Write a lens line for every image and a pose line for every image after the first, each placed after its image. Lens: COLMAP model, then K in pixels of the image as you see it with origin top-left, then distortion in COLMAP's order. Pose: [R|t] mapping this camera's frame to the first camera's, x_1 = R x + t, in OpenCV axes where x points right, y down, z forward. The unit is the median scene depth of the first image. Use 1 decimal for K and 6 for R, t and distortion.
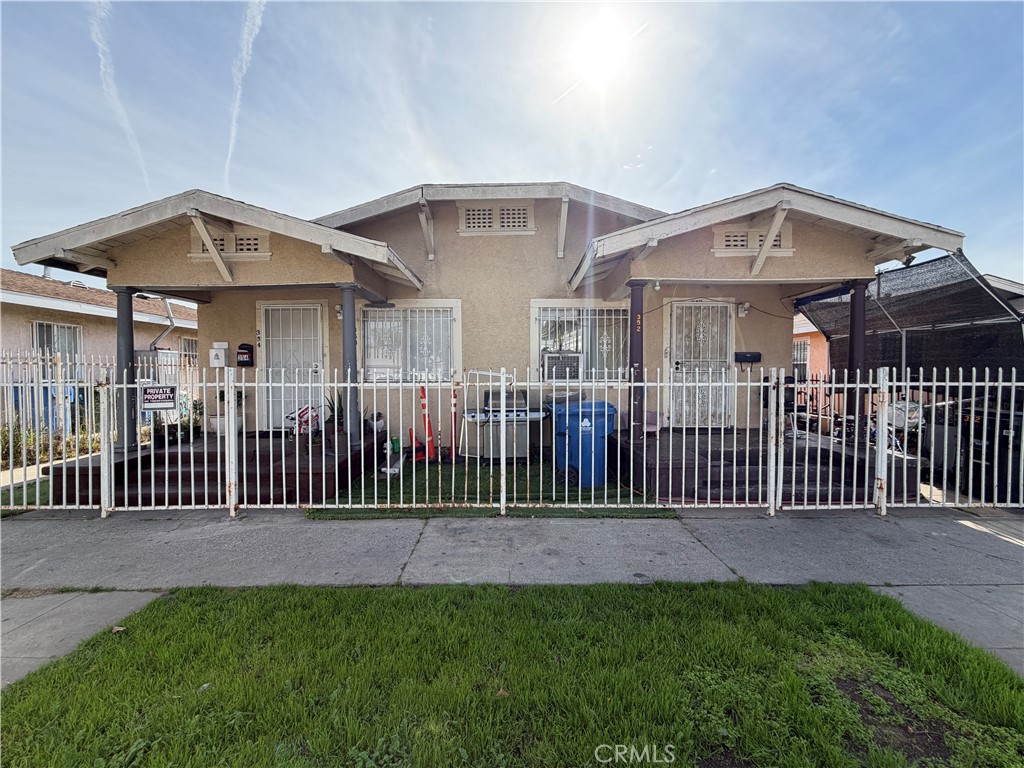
lens RADIAL K [[411.0, 0, 509.6], [0, 411.0, 382.6], [0, 0, 1]] dist [0.000991, -0.000196]
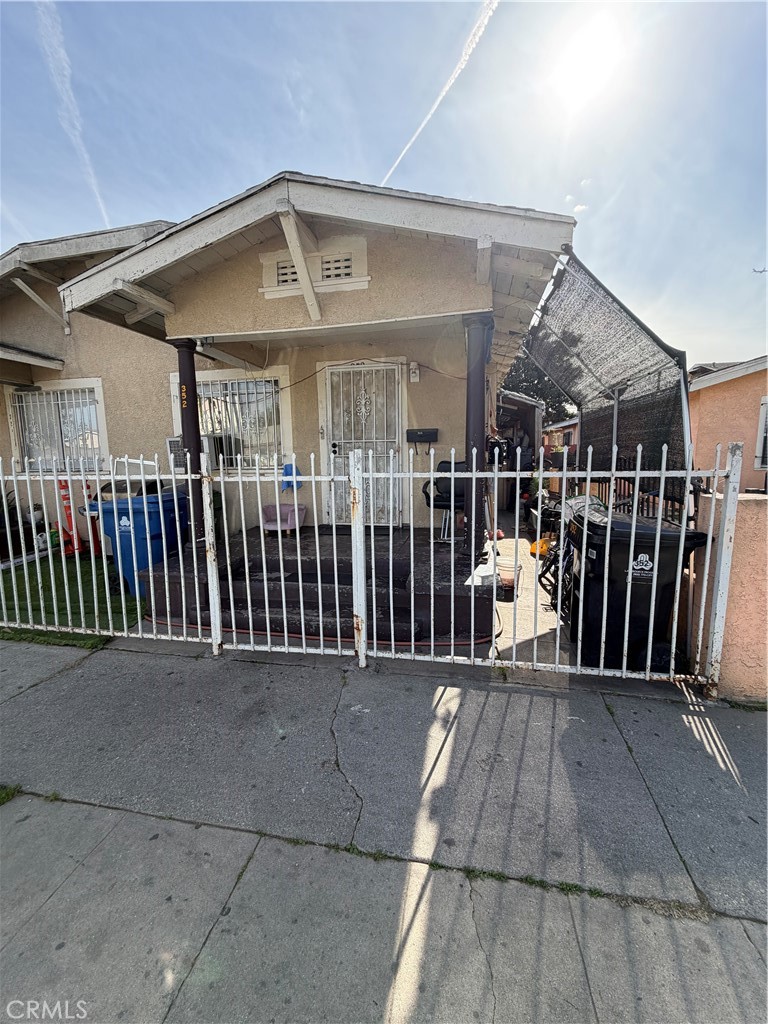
lens RADIAL K [[411.0, 0, 377.9], [0, 411.0, 507.9], [0, 0, 1]] dist [0.000991, -0.000196]
pose [[0.980012, 0.010202, -0.198677, 0.656837], [0.010163, 0.994813, 0.101212, -0.006299], [0.198679, -0.101208, 0.974825, 0.224099]]
